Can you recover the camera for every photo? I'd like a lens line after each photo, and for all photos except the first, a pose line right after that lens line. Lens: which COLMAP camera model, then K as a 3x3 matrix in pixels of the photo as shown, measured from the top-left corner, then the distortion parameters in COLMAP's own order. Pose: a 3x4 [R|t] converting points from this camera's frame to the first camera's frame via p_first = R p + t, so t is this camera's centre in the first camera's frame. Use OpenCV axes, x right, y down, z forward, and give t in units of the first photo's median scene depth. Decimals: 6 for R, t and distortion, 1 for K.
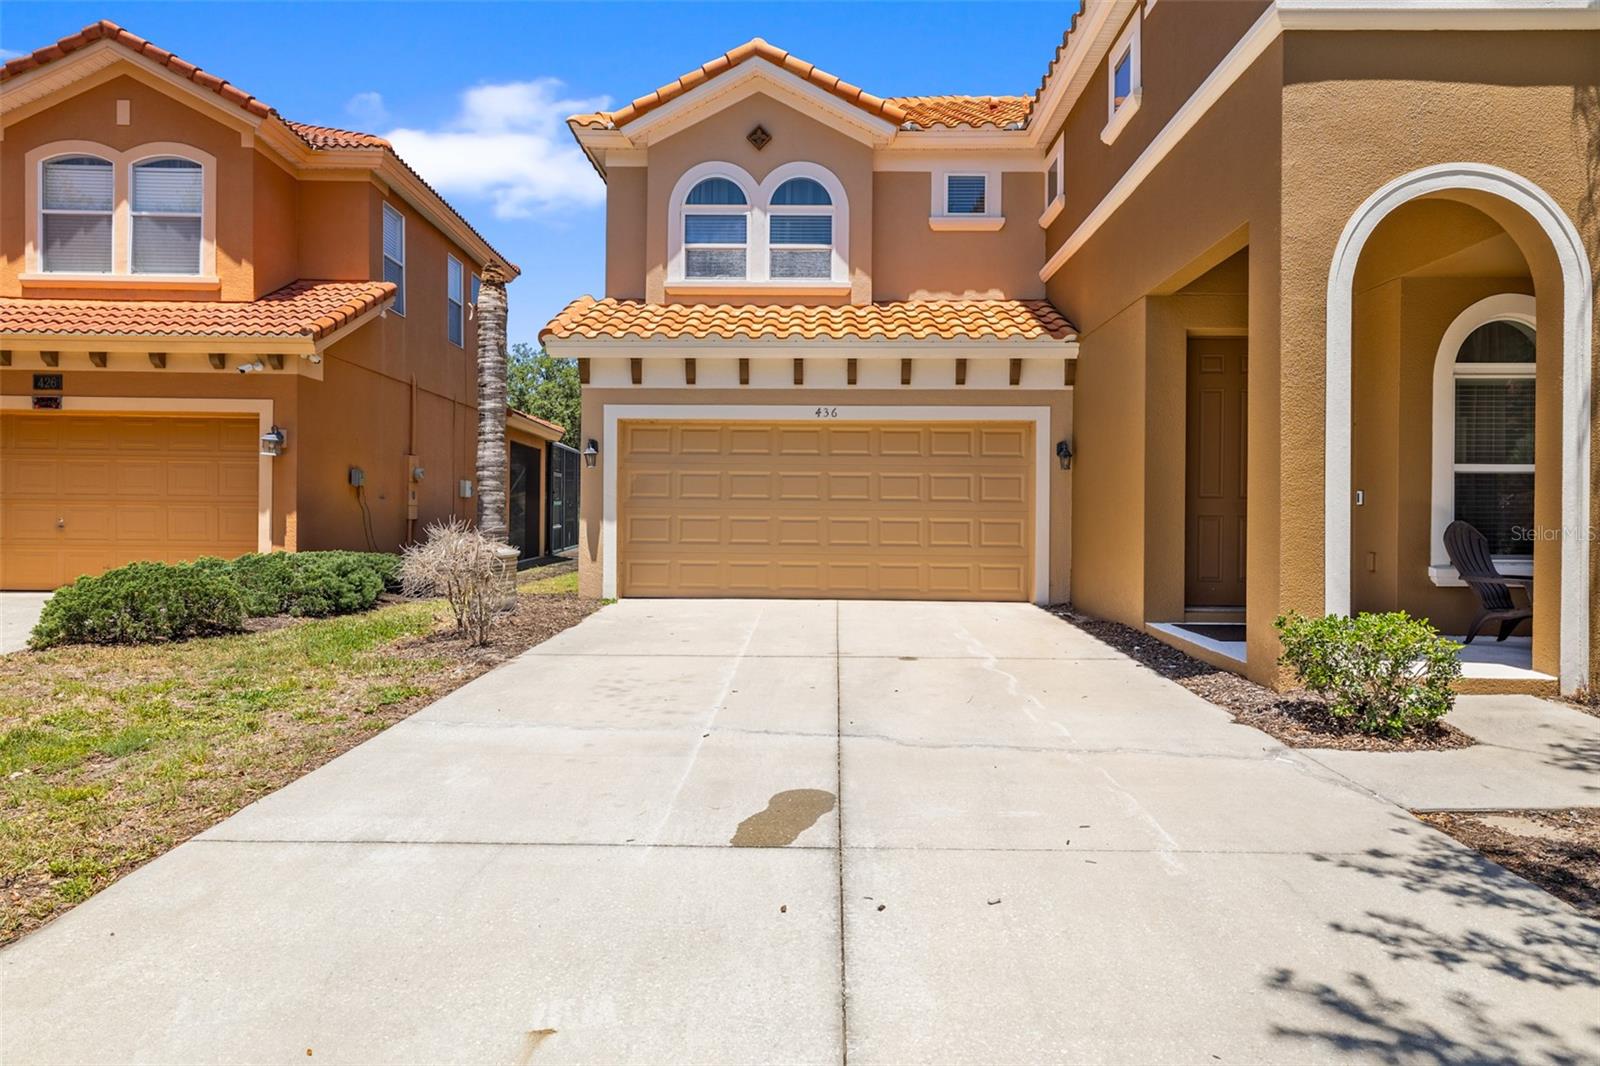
lens RADIAL K [[907.2, 0, 804.8], [0, 907.2, 516.8], [0, 0, 1]] dist [0.002721, 0.000061]
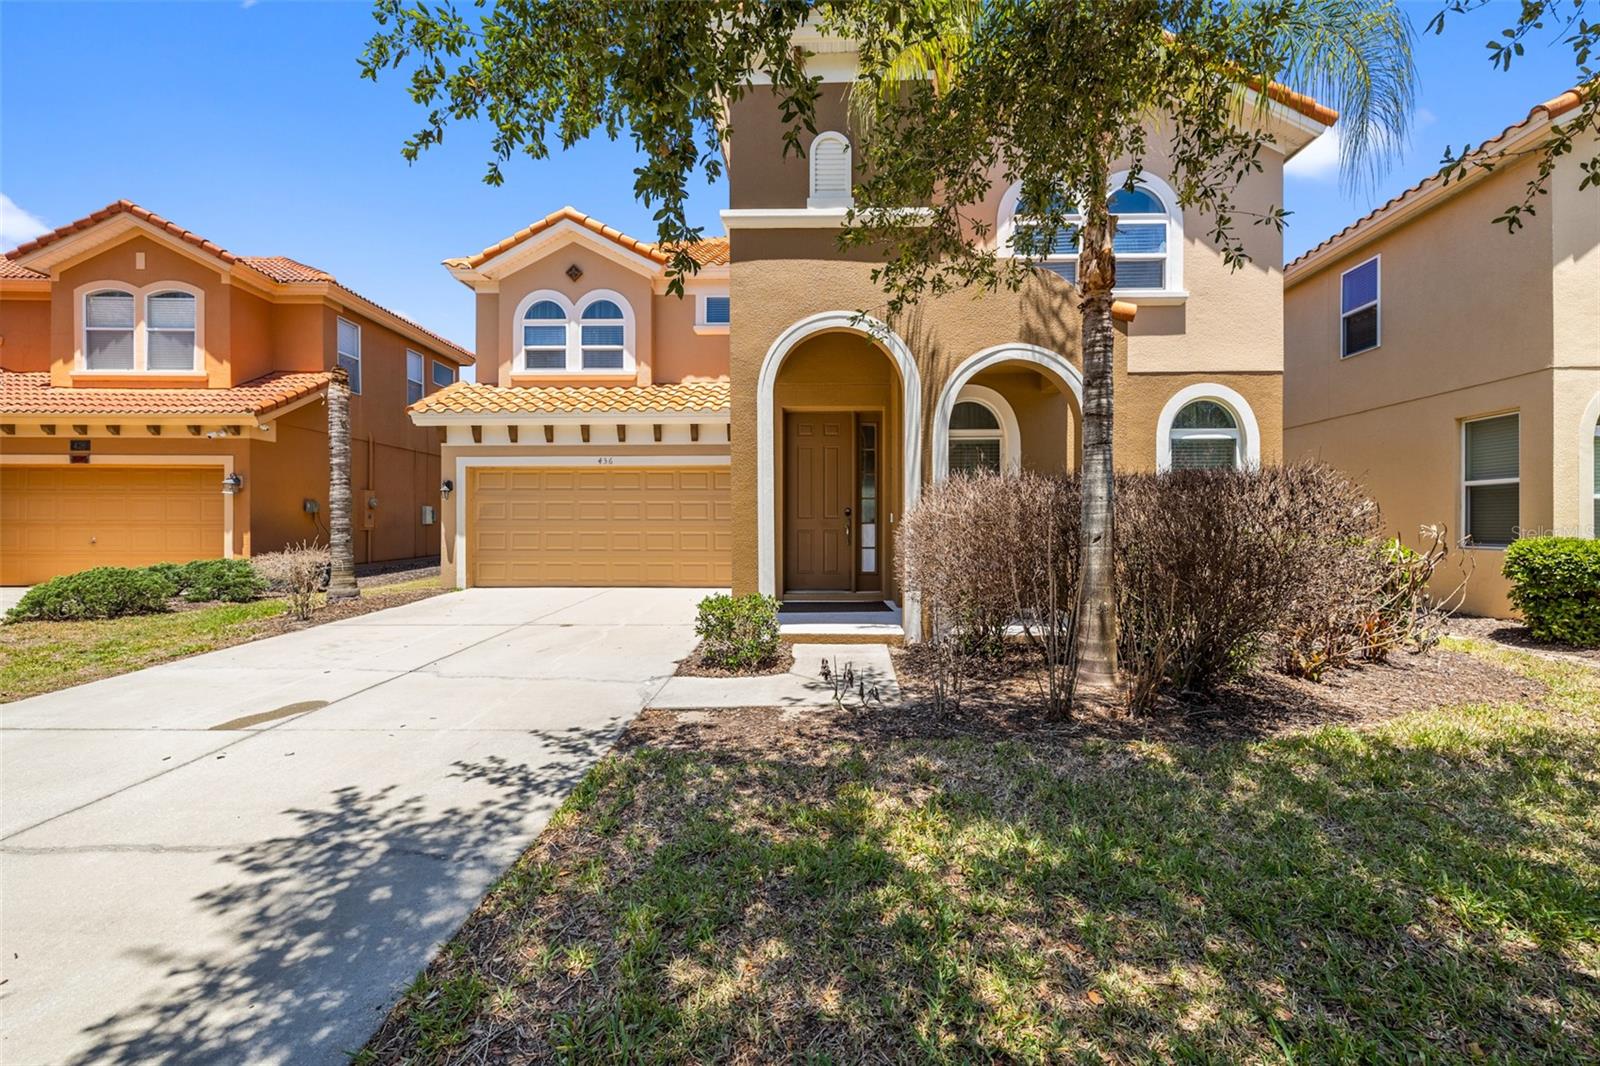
lens RADIAL K [[677.3, 0, 806.2], [0, 677.3, 526.1], [0, 0, 1]] dist [0.000916, 0.000695]
pose [[0.999950, -0.008693, -0.004877, 0.353022], [0.008699, 0.999961, 0.001261, -0.007302], [0.004866, -0.001303, 0.999987, -0.101877]]
